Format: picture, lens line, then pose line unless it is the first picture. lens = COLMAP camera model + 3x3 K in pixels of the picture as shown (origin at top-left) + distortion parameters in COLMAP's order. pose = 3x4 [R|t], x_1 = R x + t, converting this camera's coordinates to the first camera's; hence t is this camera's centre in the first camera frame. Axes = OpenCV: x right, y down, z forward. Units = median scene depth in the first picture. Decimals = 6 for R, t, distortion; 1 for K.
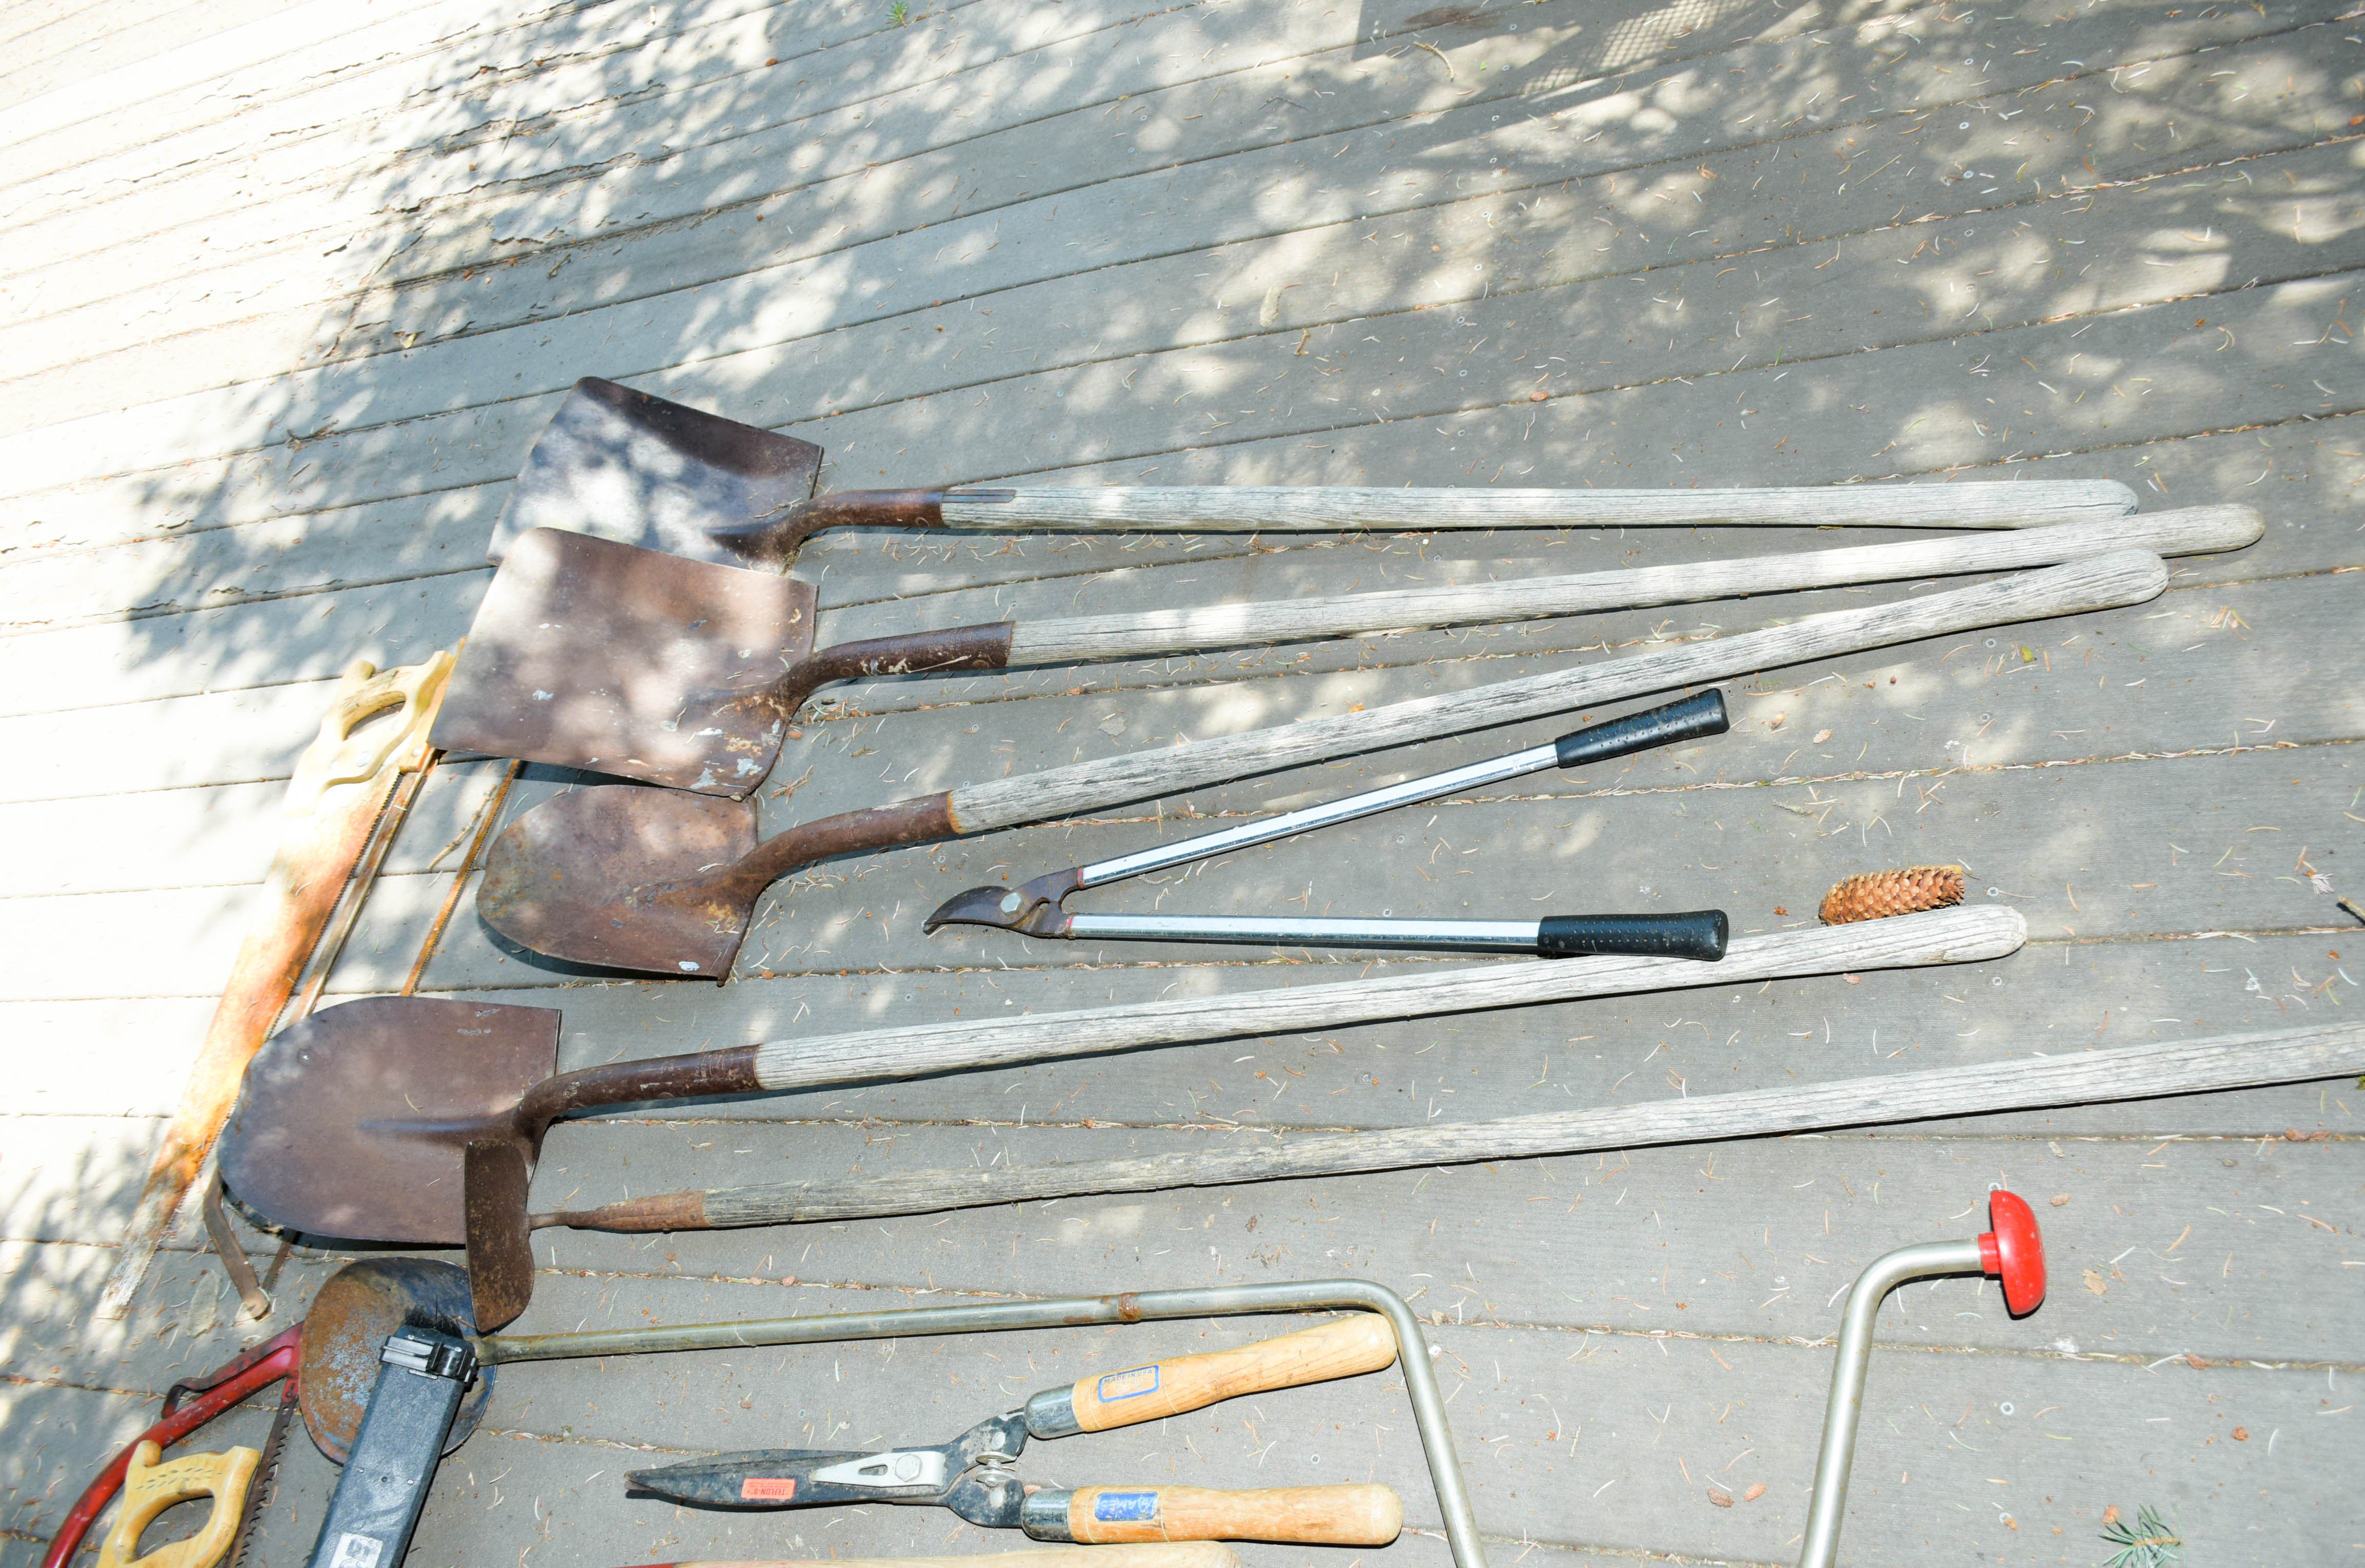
lens RADIAL K [[1915.1, 0, 1190.8], [0, 1915.1, 805.8], [0, 0, 1]] dist [-0.010012, -0.009664]
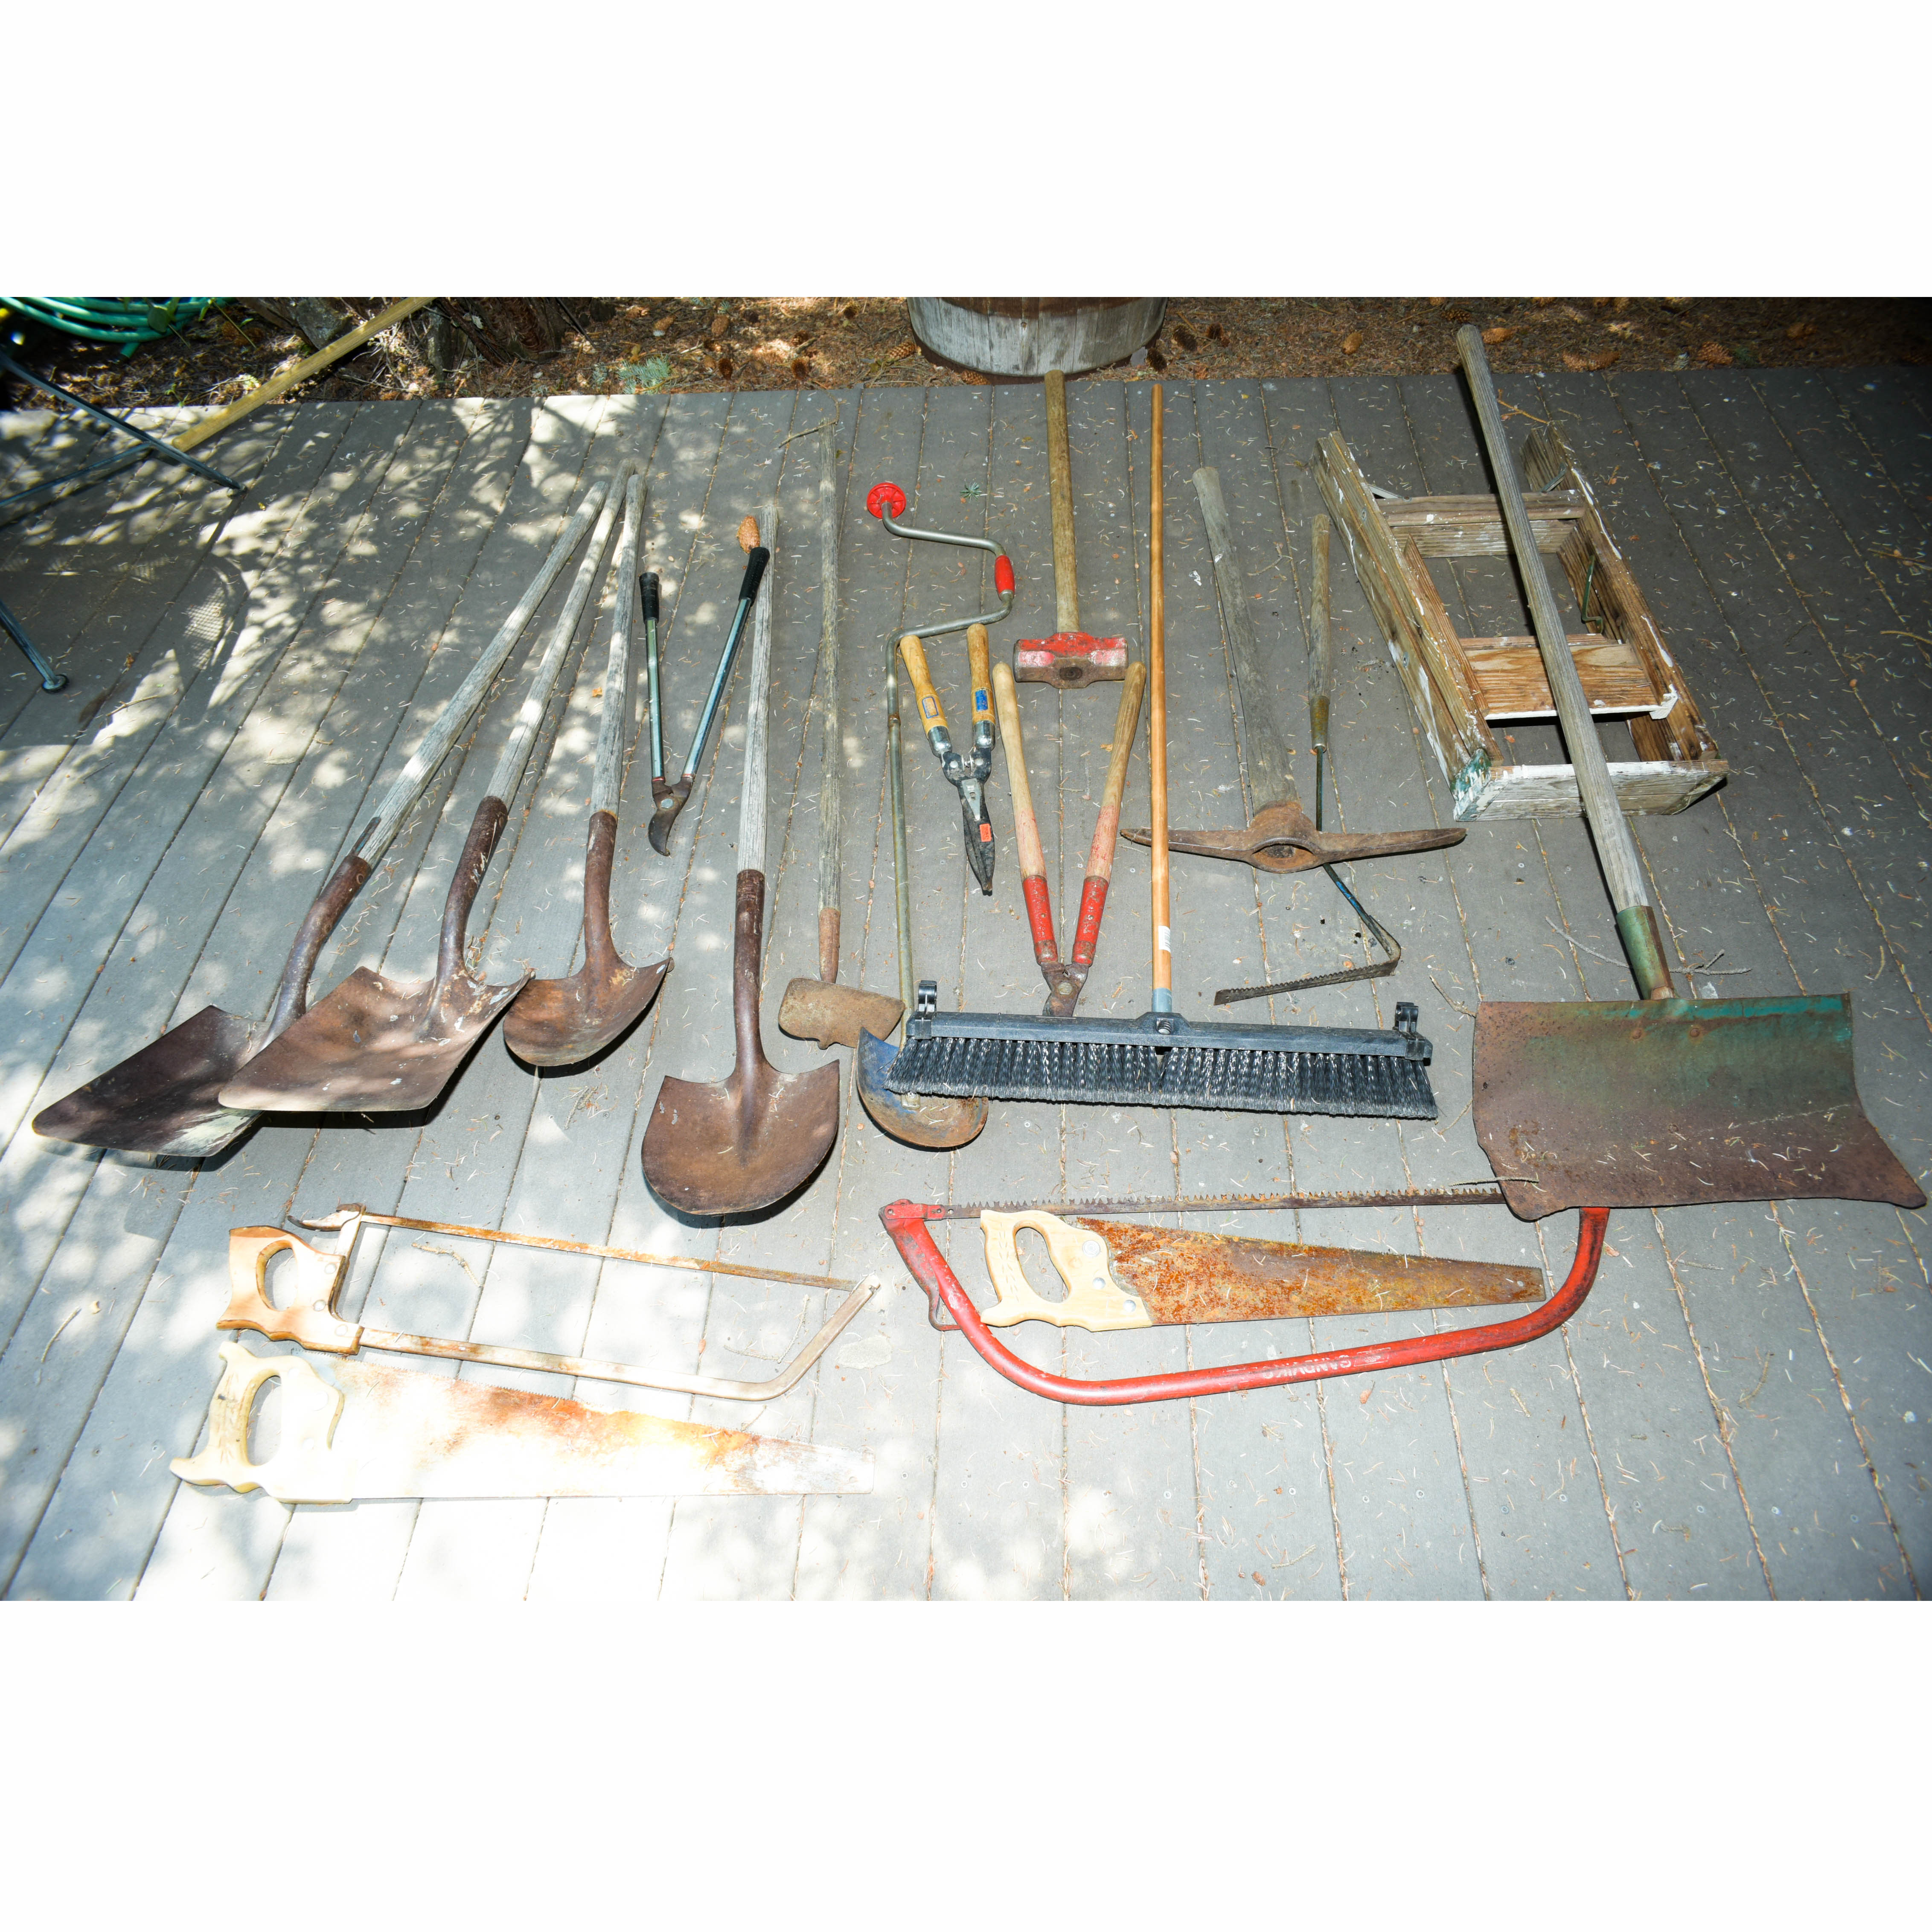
lens RADIAL K [[1185.0, 0, 966.0], [0, 1185.0, 966.0], [0, 0, 1]] dist [-0.004823, 0.001738]
pose [[-0.108205, -0.501511, 0.858358, -1.267638], [0.882598, 0.348895, 0.315109, 0.001307], [-0.457508, 0.791681, 0.404881, 0.587400]]
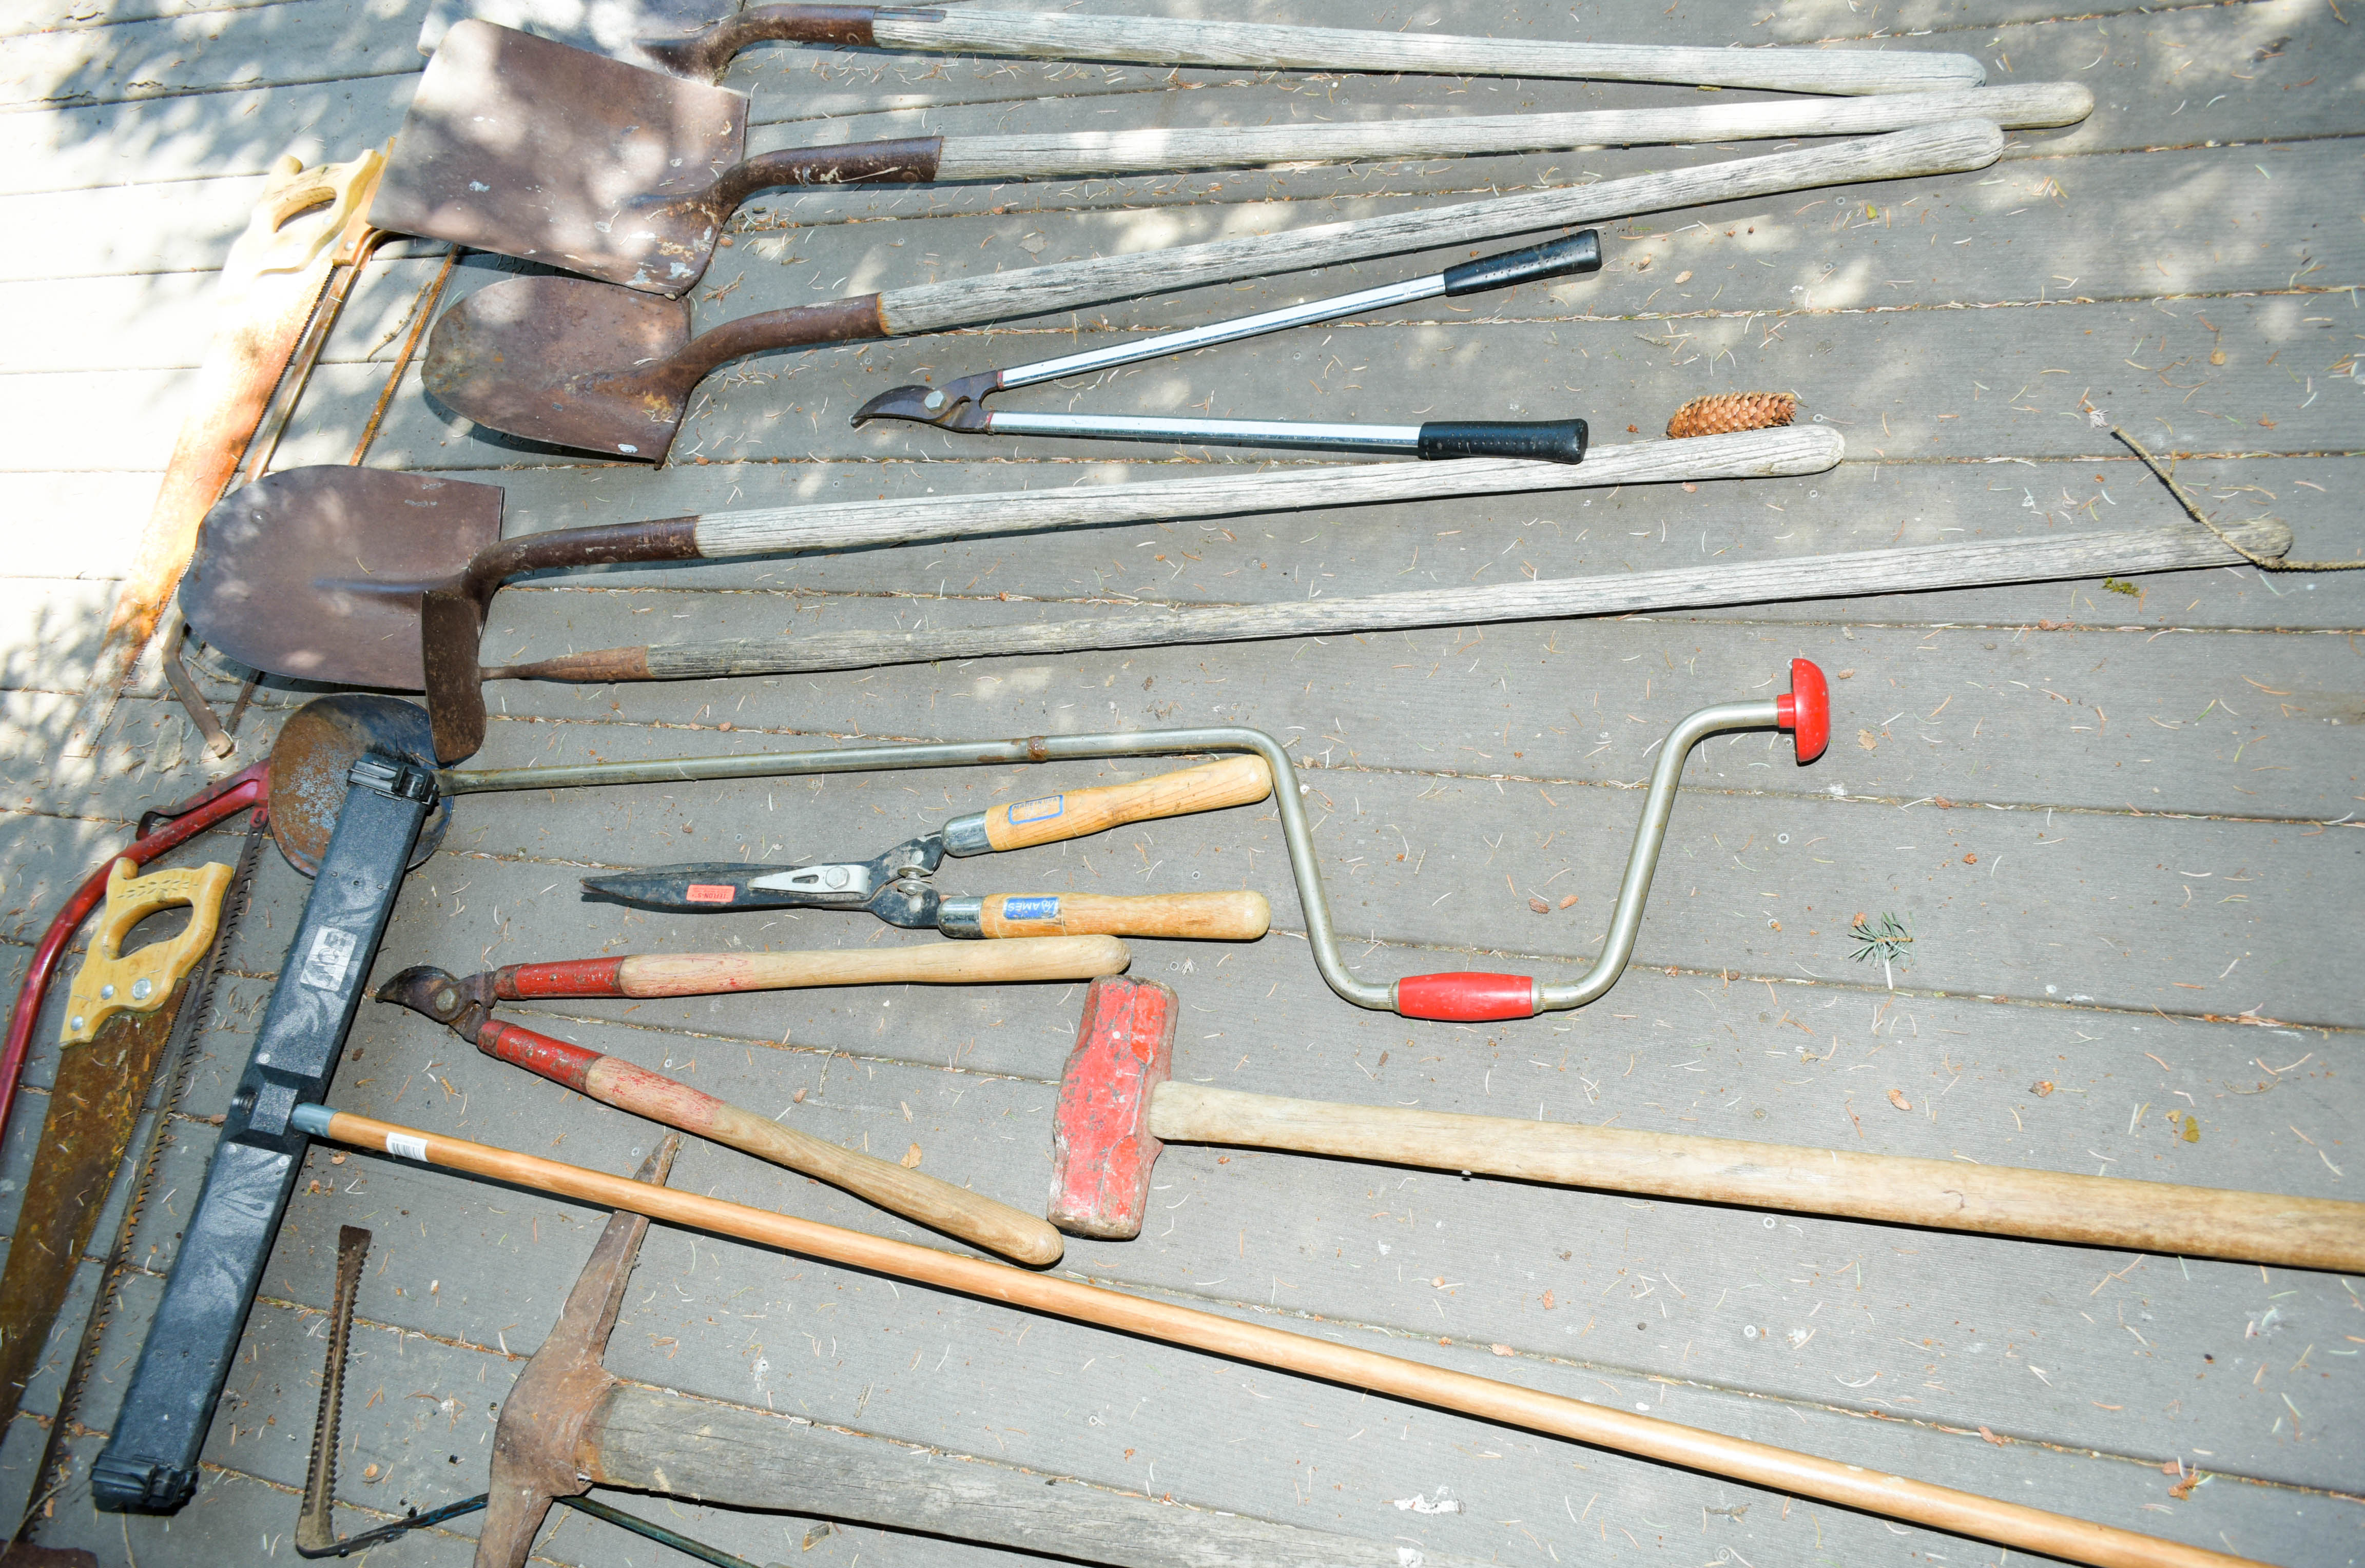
lens RADIAL K [[1725.7, 0, 1188.8], [0, 1725.7, 805.1], [0, 0, 1]] dist [-0.018020, 0.000838]
pose [[0.994665, 0.044949, 0.092850, -0.033616], [-0.062470, 0.978731, 0.195404, 0.082727], [-0.082092, -0.200162, 0.976318, -0.014349]]
